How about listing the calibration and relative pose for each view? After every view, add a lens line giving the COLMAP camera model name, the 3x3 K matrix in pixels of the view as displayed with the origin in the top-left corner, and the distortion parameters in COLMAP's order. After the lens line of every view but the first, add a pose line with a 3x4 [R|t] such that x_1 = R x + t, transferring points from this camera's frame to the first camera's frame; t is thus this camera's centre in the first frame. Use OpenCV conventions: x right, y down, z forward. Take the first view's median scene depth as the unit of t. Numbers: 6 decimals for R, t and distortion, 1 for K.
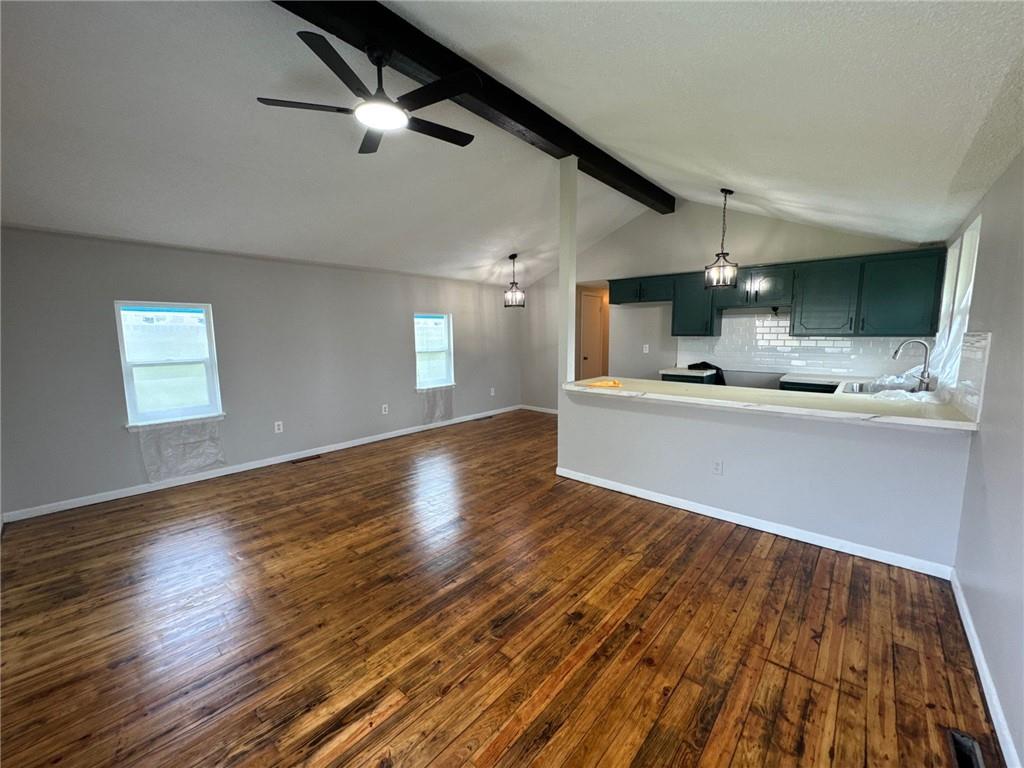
lens RADIAL K [[410.2, 0, 506.2], [0, 410.2, 380.0], [0, 0, 1]] dist [-0.006074, 0.000576]
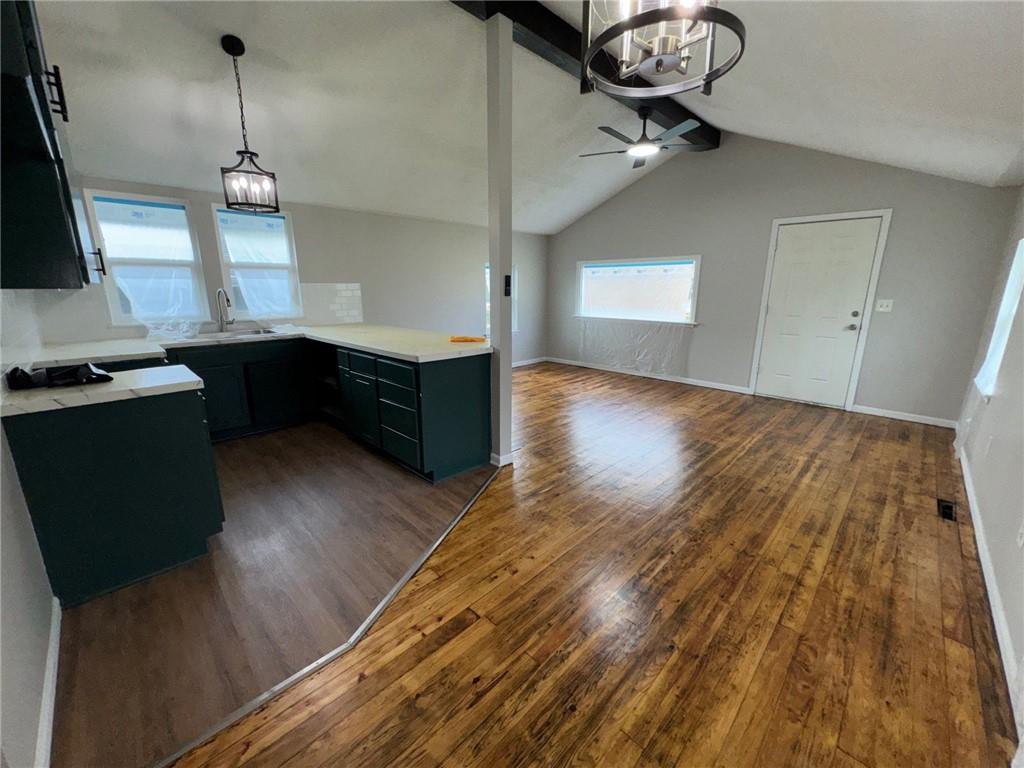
lens RADIAL K [[410.2, 0, 512.1], [0, 410.2, 388.3], [0, 0, 1]] dist [-0.006074, 0.000576]
pose [[-0.999077, -0.002087, 0.042904, 0.111107], [0.013059, 0.936781, 0.349672, -0.226055], [-0.040921, 0.349910, -0.935889, 2.094211]]
